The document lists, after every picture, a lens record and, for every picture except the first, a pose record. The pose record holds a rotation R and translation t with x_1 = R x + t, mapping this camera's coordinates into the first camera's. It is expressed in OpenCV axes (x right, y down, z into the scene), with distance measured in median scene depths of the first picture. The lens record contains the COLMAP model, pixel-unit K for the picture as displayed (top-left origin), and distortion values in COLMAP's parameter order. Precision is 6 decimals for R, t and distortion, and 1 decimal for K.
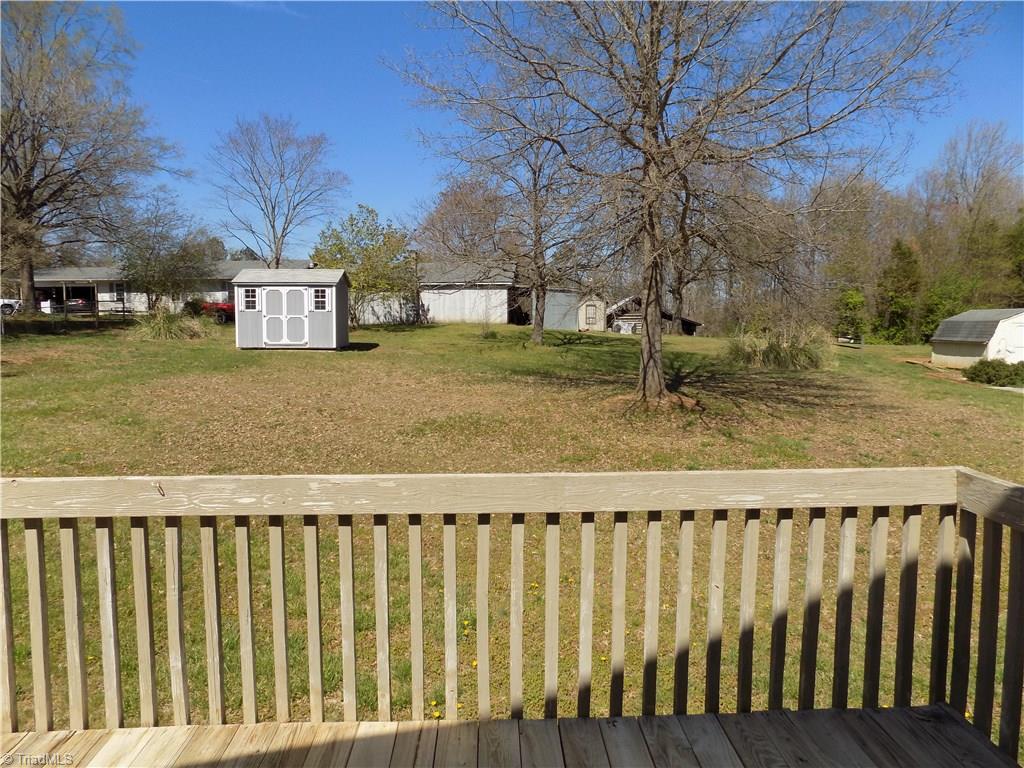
lens RADIAL K [[692.3, 0, 512.0], [0, 692.3, 384.0], [0, 0, 1]] dist [-0.082277, 0.091157]
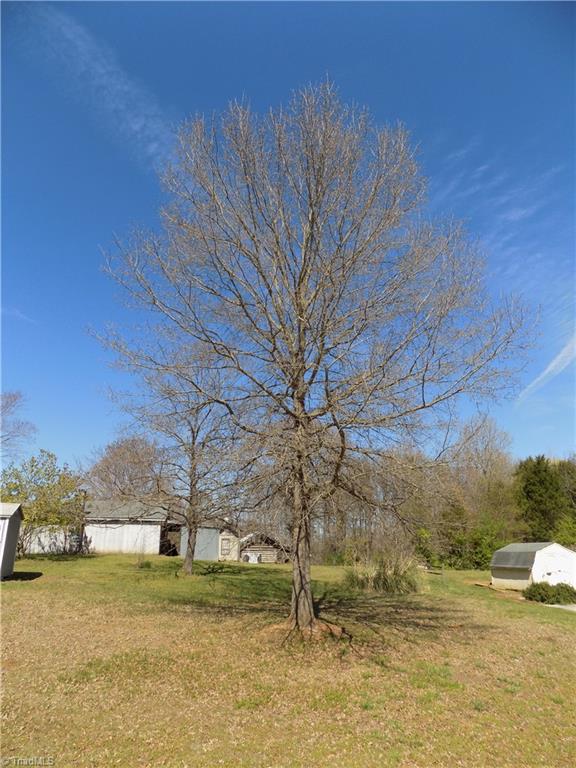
lens RADIAL K [[519.2, 0, 288.0], [0, 519.2, 384.0], [0, 0, 1]] dist [-0.082277, 0.091157]
pose [[0.969915, 0.077376, 0.230820, -0.027457], [0.019797, 0.919935, -0.391571, -0.010832], [-0.242637, 0.384360, 0.890727, 0.074615]]
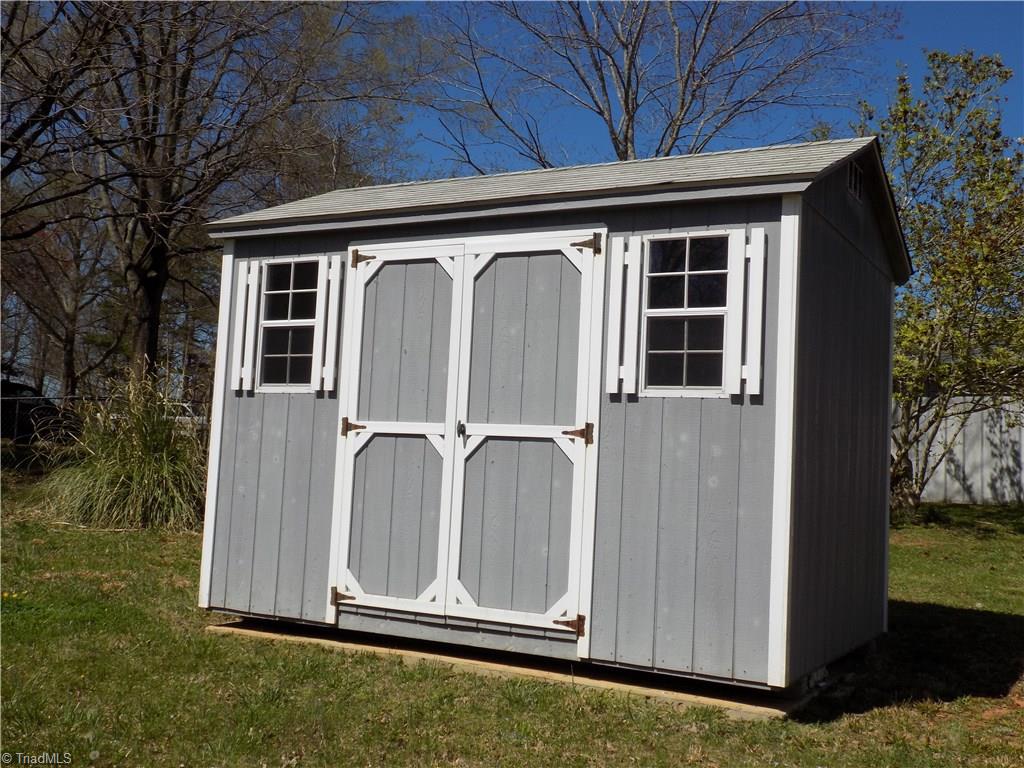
lens RADIAL K [[1115.5, 0, 512.0], [0, 1115.5, 384.0], [0, 0, 1]] dist [0.006950, 0.003649]
pose [[0.856631, -0.005127, -0.515904, -0.194012], [-0.090960, 0.982786, -0.160801, -0.069914], [0.507848, 0.184674, 0.841419, 0.797109]]
